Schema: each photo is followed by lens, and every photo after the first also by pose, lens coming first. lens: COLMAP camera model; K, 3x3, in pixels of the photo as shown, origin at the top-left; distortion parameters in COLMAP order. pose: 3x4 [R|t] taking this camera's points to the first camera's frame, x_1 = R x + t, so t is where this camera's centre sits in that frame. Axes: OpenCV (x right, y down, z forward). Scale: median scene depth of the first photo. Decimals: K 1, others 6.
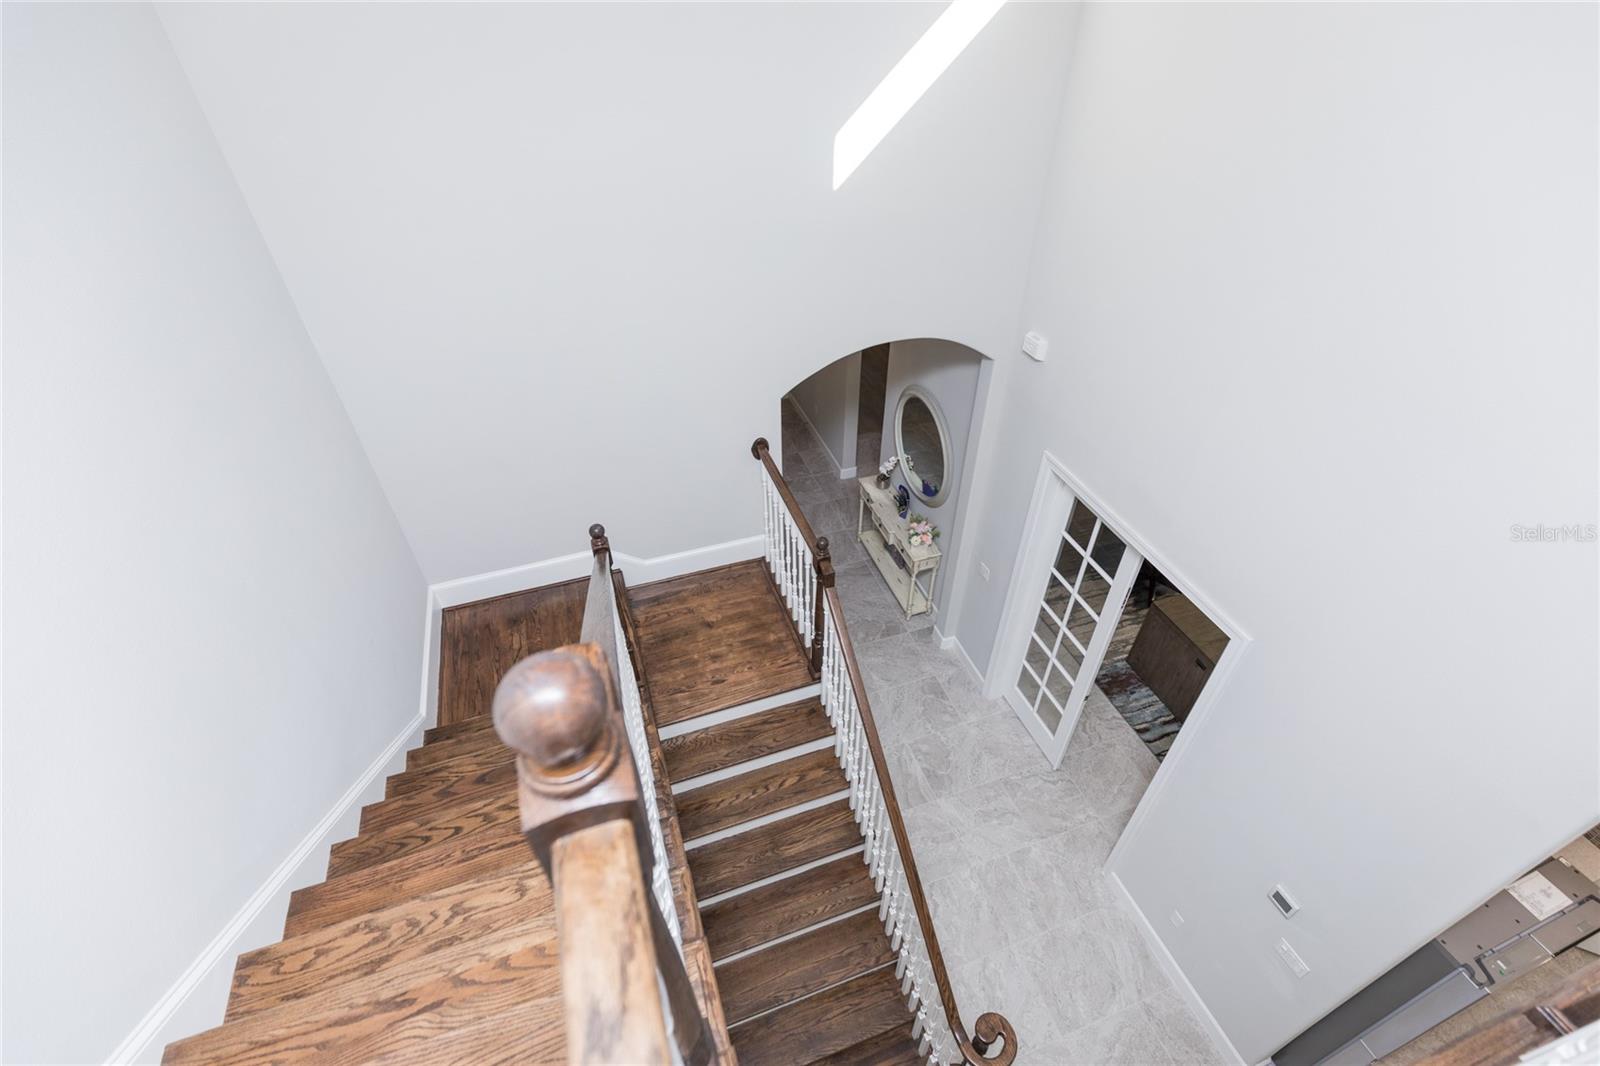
lens RADIAL K [[720.2, 0, 800.6], [0, 720.2, 527.6], [0, 0, 1]] dist [0.013422, -0.000368]
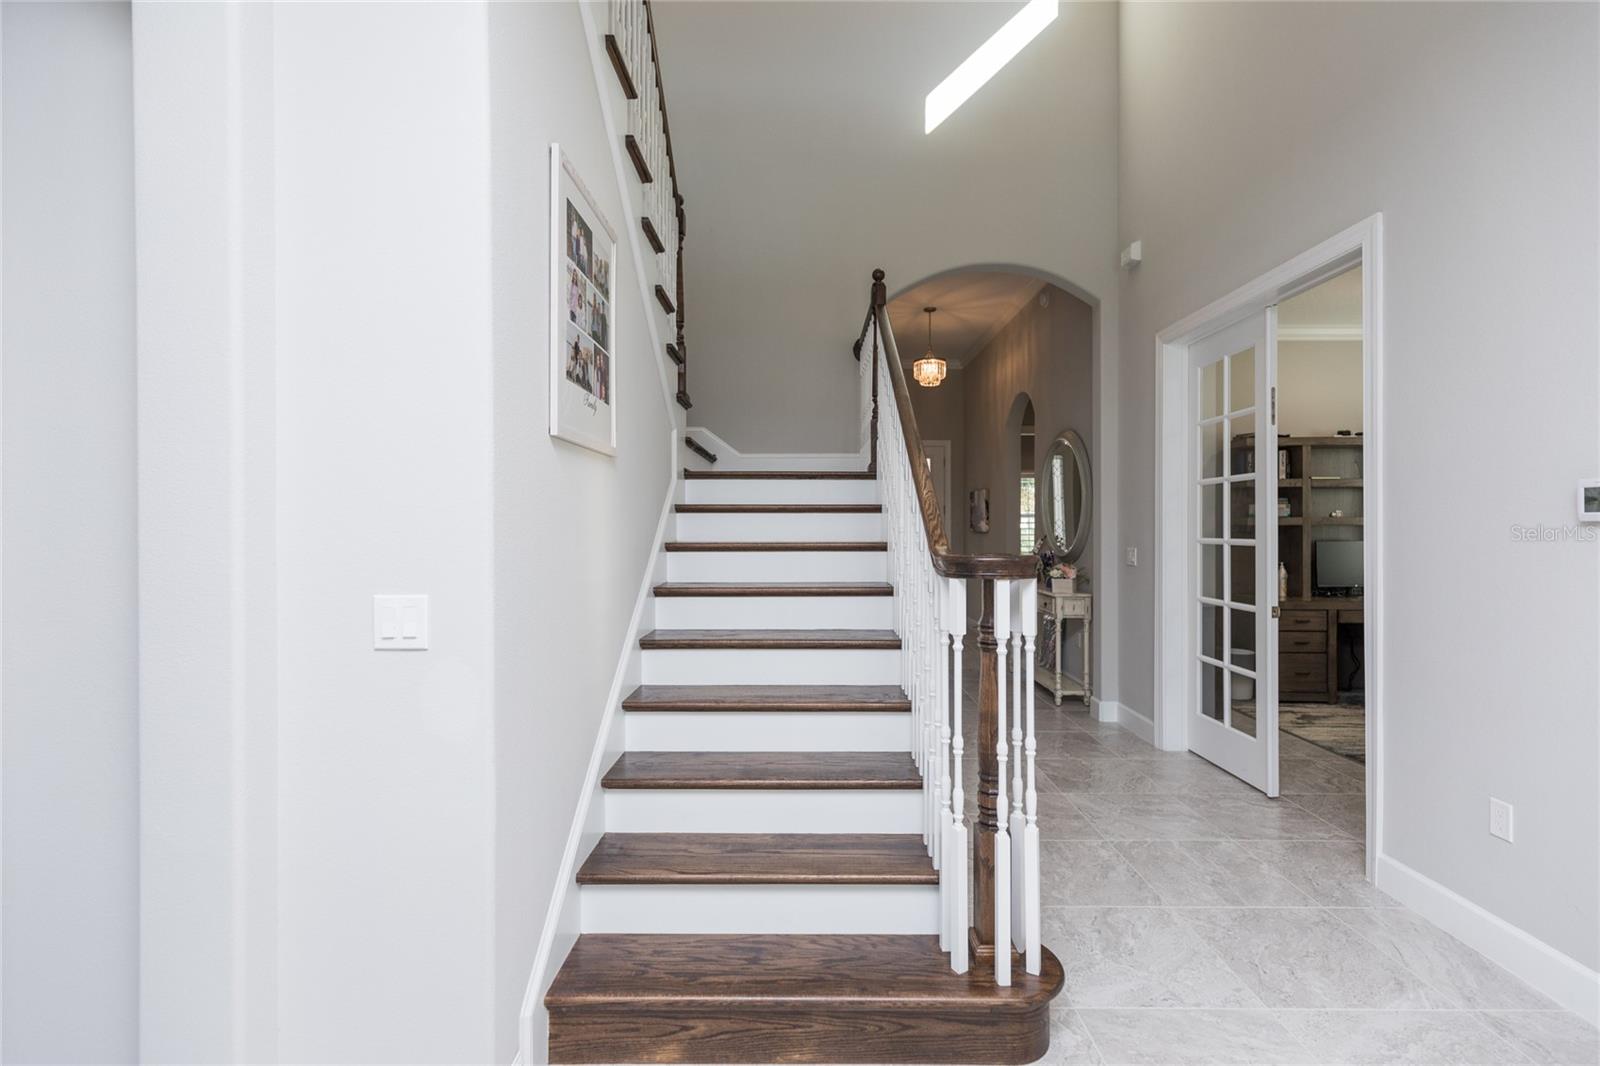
lens RADIAL K [[720.2, 0, 800.6], [0, 720.2, 527.6], [0, 0, 1]] dist [0.013422, -0.000368]
pose [[0.942916, -0.002531, -0.333021, 0.200812], [-0.209256, 0.773415, -0.598365, 0.692814], [0.259078, 0.633895, 0.728736, 0.328995]]
